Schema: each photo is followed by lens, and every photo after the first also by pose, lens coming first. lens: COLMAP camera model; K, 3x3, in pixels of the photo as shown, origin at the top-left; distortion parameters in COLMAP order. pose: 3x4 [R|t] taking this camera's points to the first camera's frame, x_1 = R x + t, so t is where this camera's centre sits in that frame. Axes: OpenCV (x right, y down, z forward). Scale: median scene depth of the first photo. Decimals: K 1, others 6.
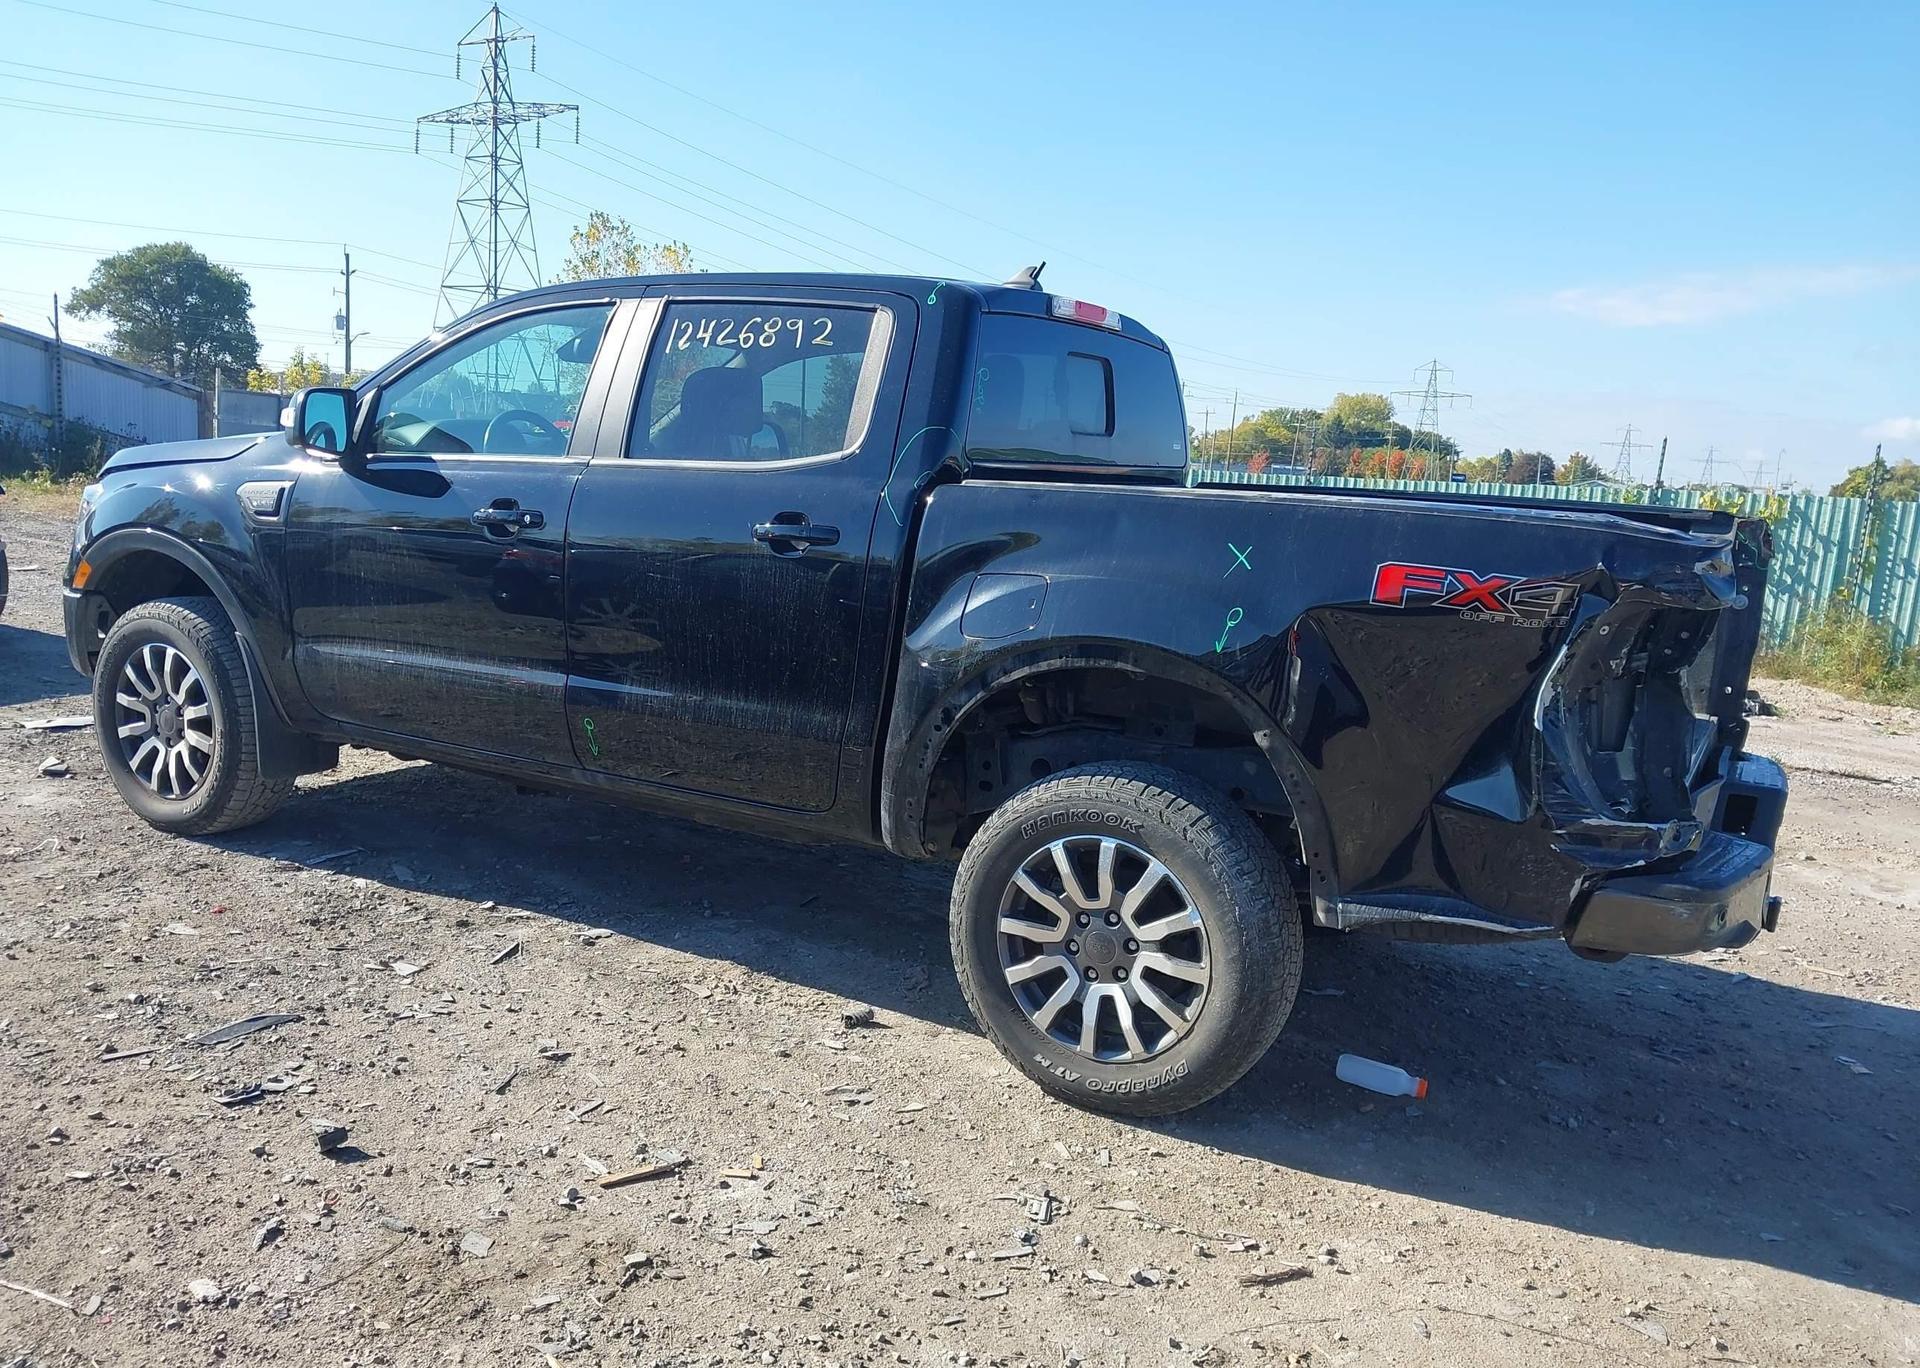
lens RADIAL K [[1608.4, 0, 928.9], [0, 1608.4, 697.4], [0, 0, 1]] dist [0.030739, -0.055249]
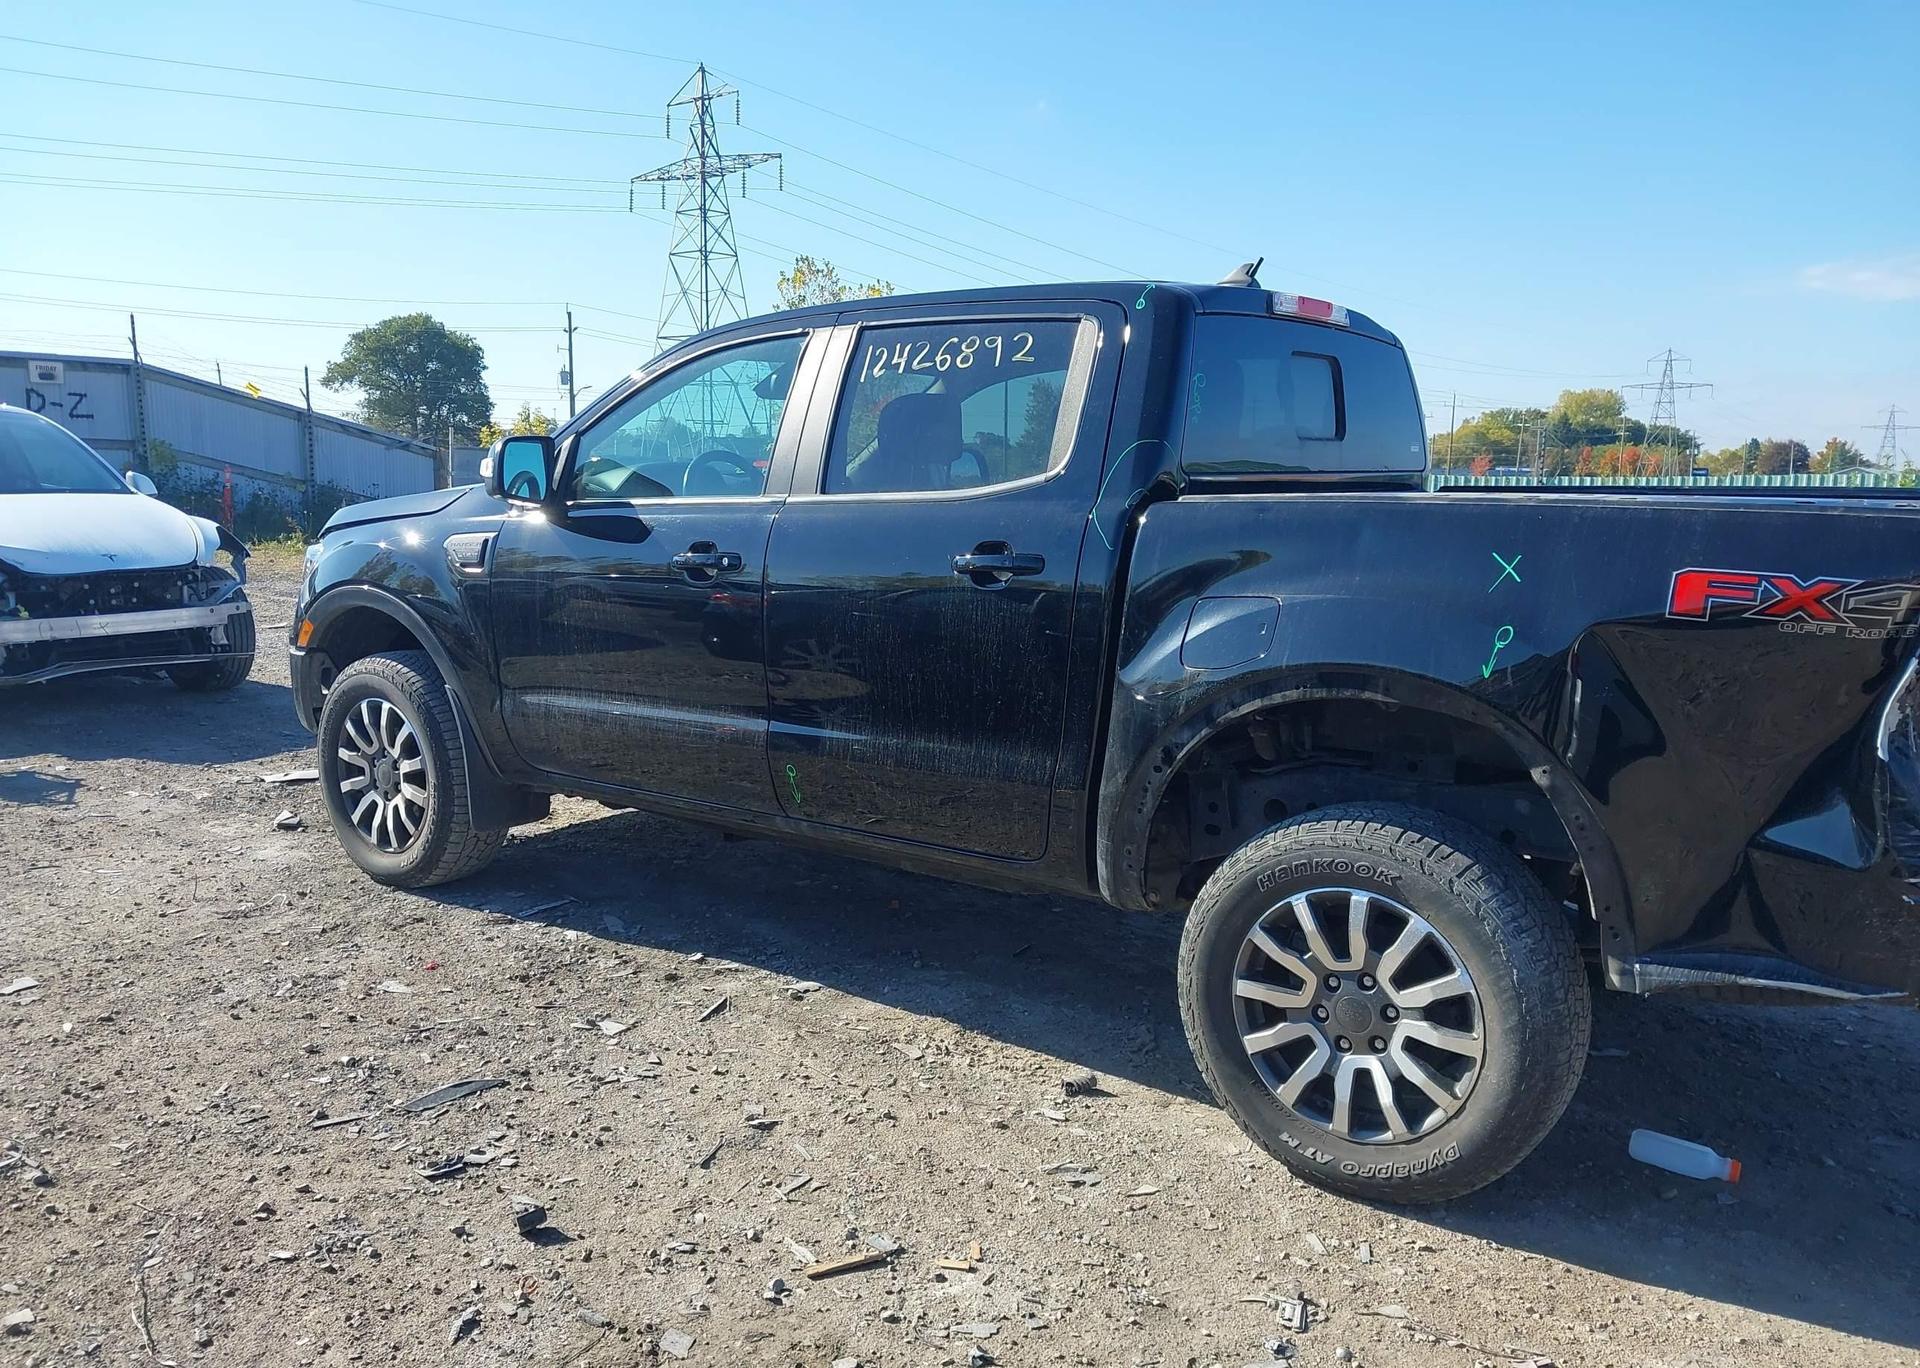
lens RADIAL K [[1600.3, 0, 896.1], [0, 1600.3, 735.5], [0, 0, 1]] dist [-0.000139, -0.011100]
pose [[0.988092, -0.026115, -0.151629, -0.004776], [0.027317, 0.999610, 0.005846, -0.010356], [0.151417, -0.009918, 0.988420, 0.085534]]
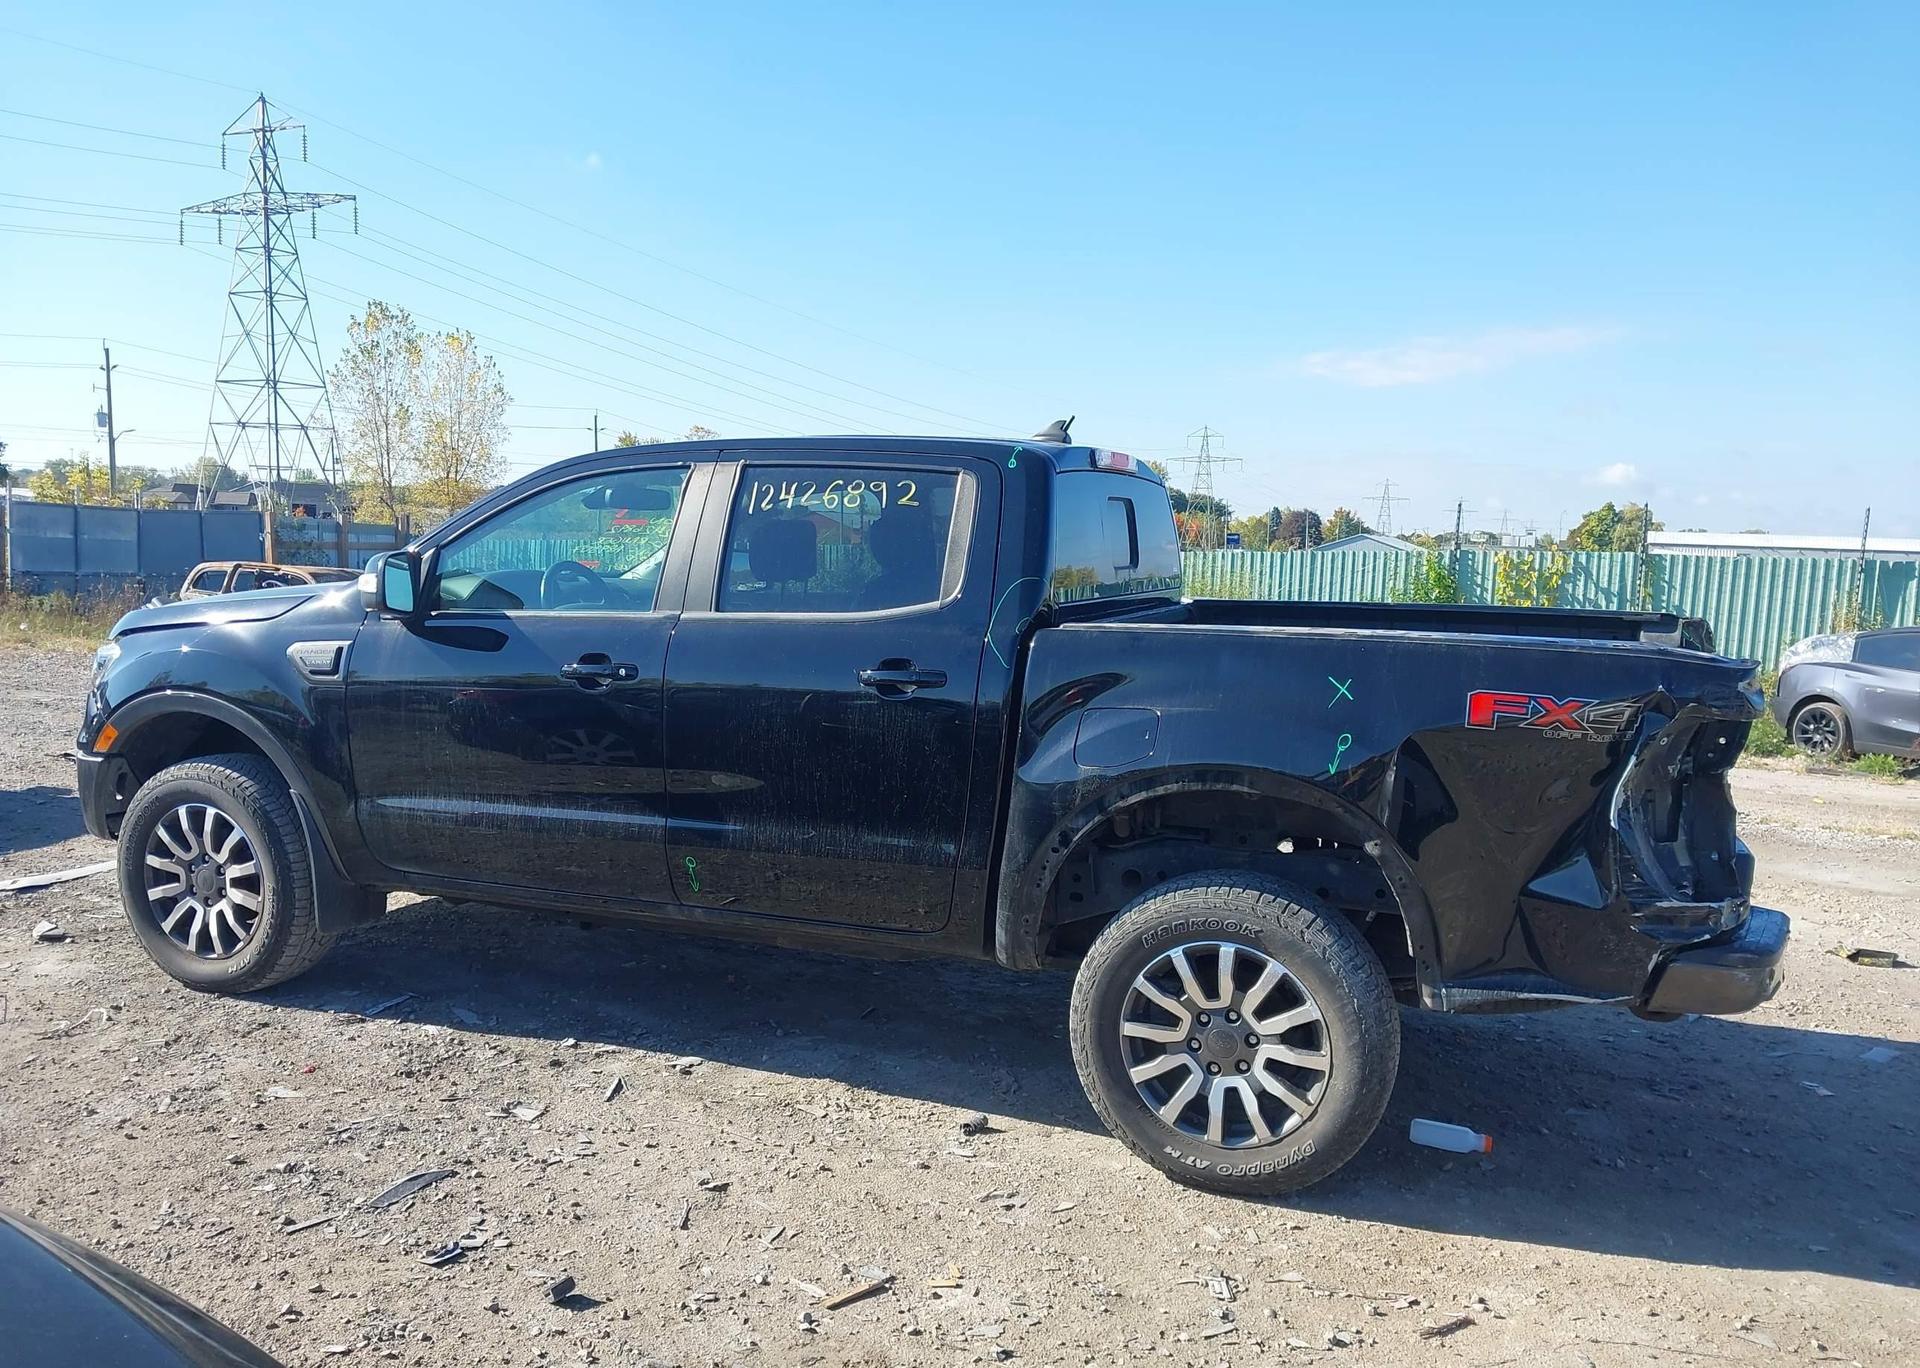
lens RADIAL K [[1609.7, 0, 960.0], [0, 1609.7, 684.0], [0, 0, 1]] dist [-0.006388, 0.008414]
pose [[0.989061, -0.049802, 0.138843, -0.204570], [0.057121, 0.997153, -0.049233, -0.044503], [-0.135995, 0.056625, 0.989090, -0.077500]]
